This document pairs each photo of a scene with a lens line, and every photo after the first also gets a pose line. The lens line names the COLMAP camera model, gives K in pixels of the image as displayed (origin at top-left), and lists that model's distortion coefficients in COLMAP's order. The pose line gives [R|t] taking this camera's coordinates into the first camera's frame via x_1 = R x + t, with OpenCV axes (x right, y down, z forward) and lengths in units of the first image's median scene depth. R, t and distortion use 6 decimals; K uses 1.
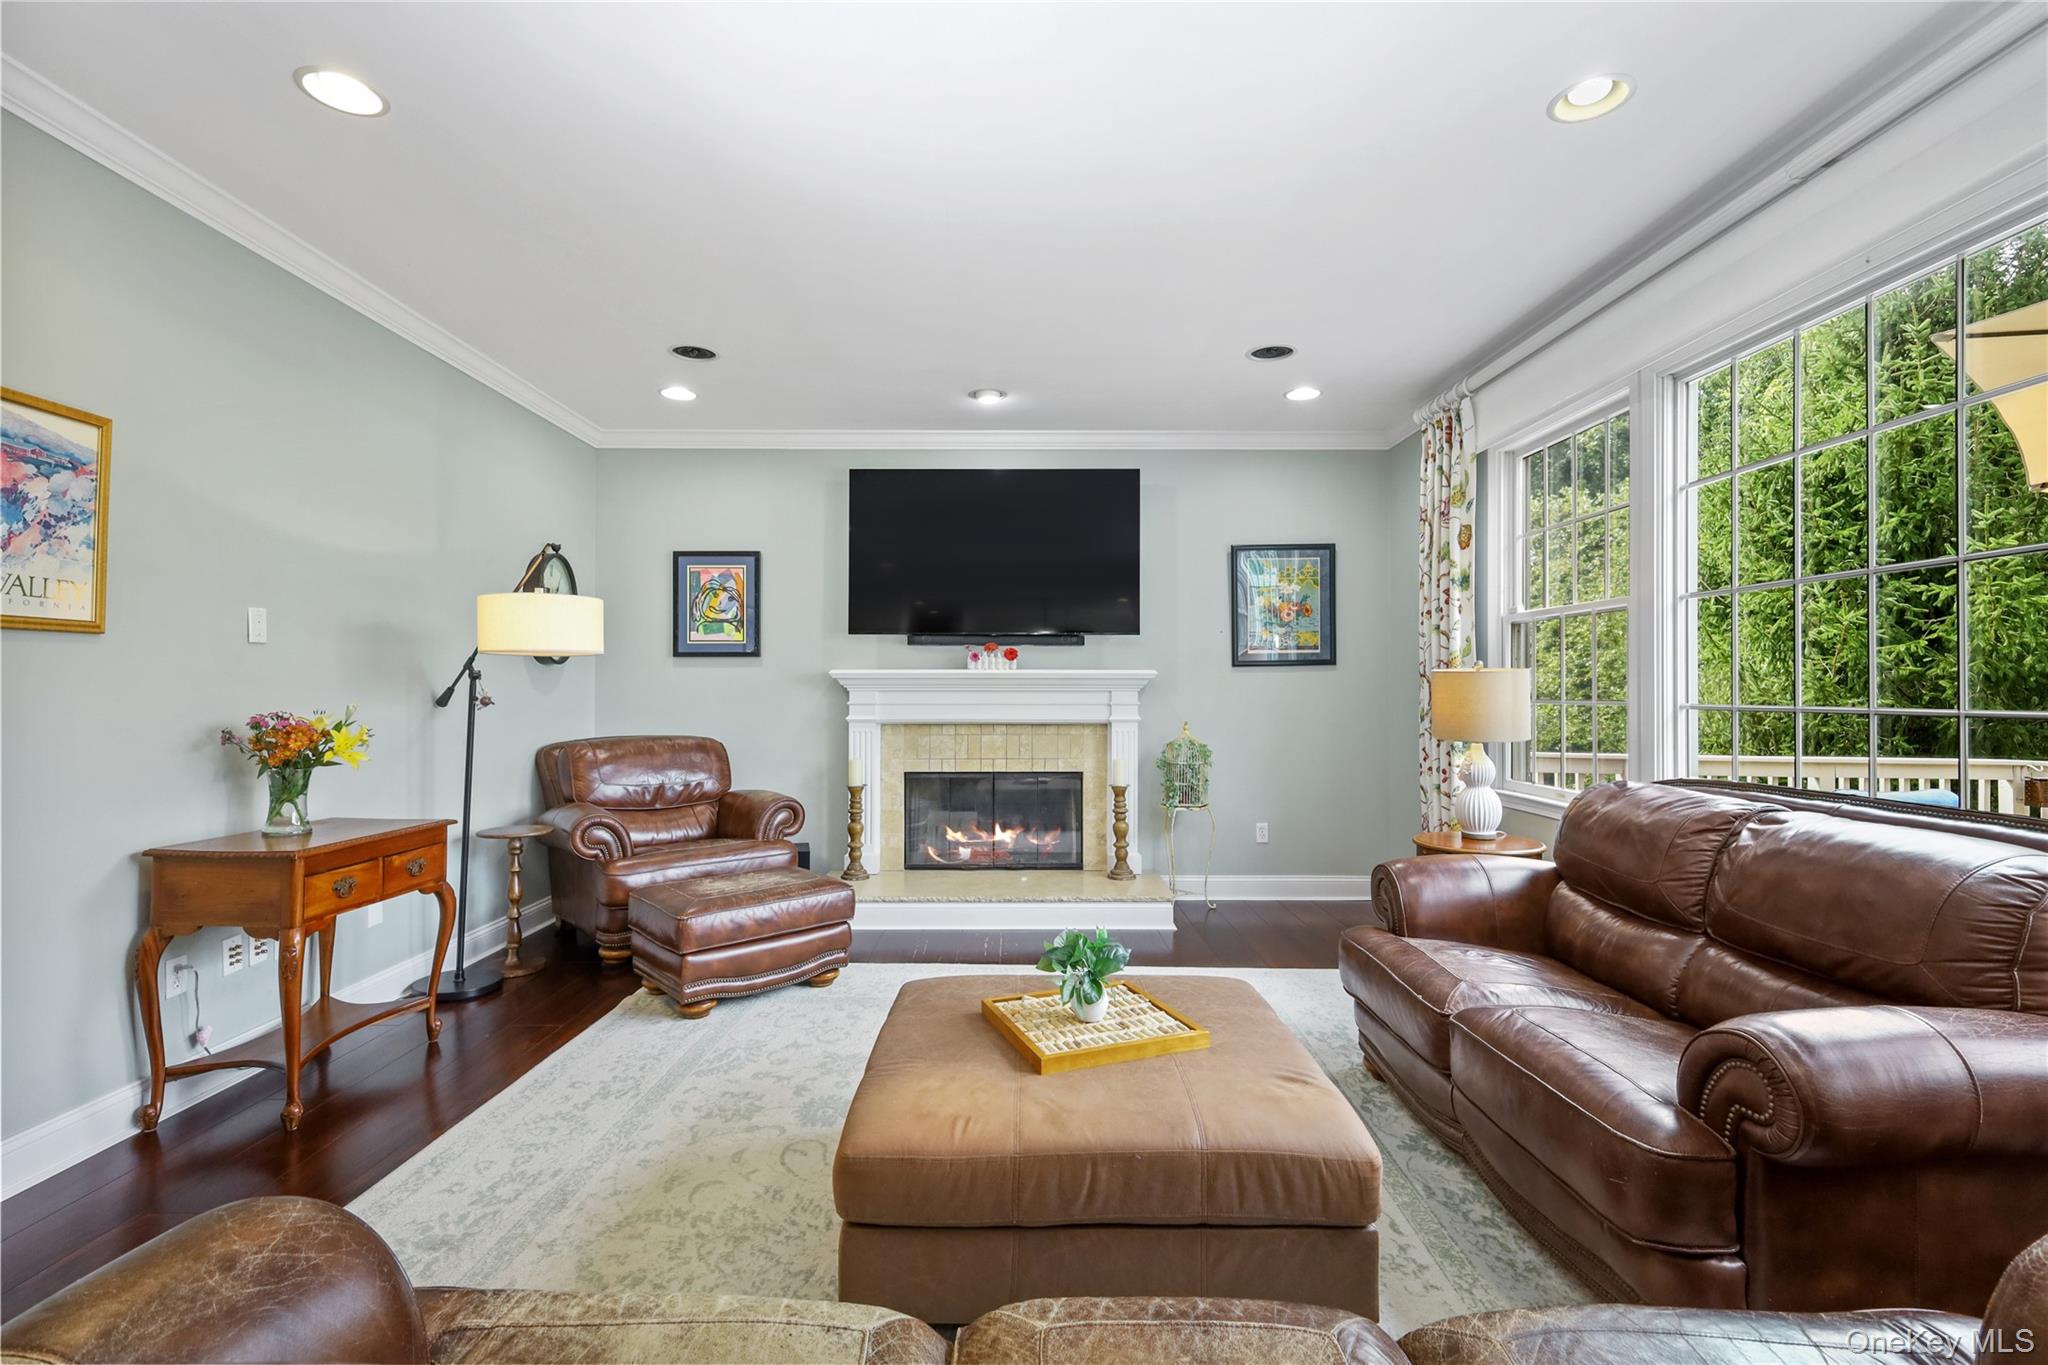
lens RADIAL K [[923.6, 0, 1022.9], [0, 923.6, 678.9], [0, 0, 1]] dist [0.004248, -0.000905]
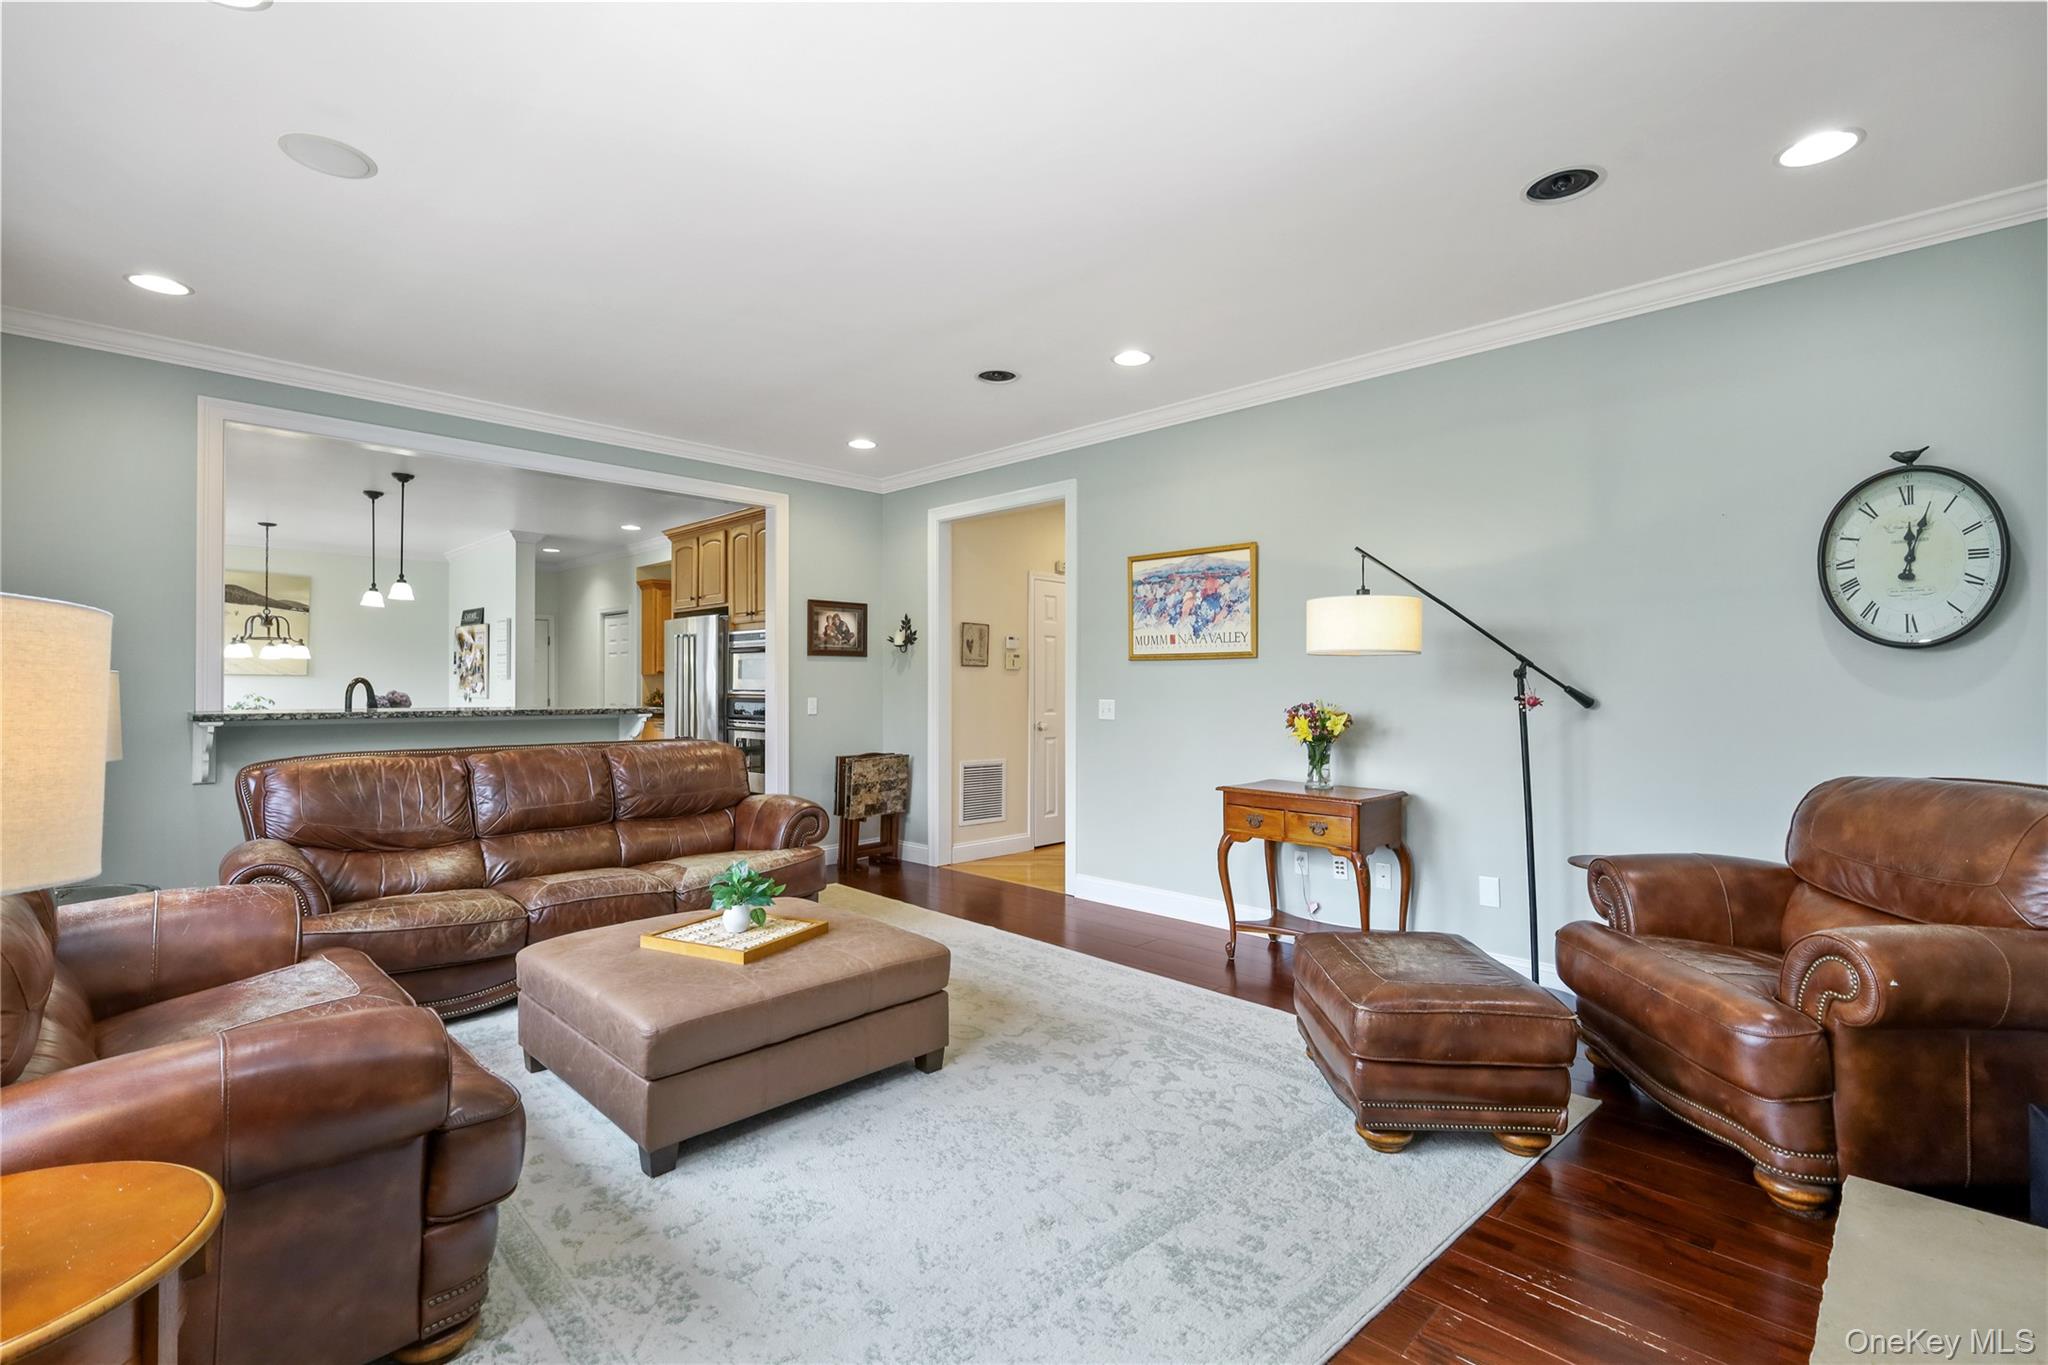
lens RADIAL K [[930.9, 0, 1024.2], [0, 930.9, 688.3], [0, 0, 1]] dist [0.004203, -0.000414]
pose [[-0.707771, -0.000411, -0.706442, 0.304943], [0.005325, 0.999968, -0.005917, 0.009658], [0.706422, -0.007950, -0.707747, 0.934402]]
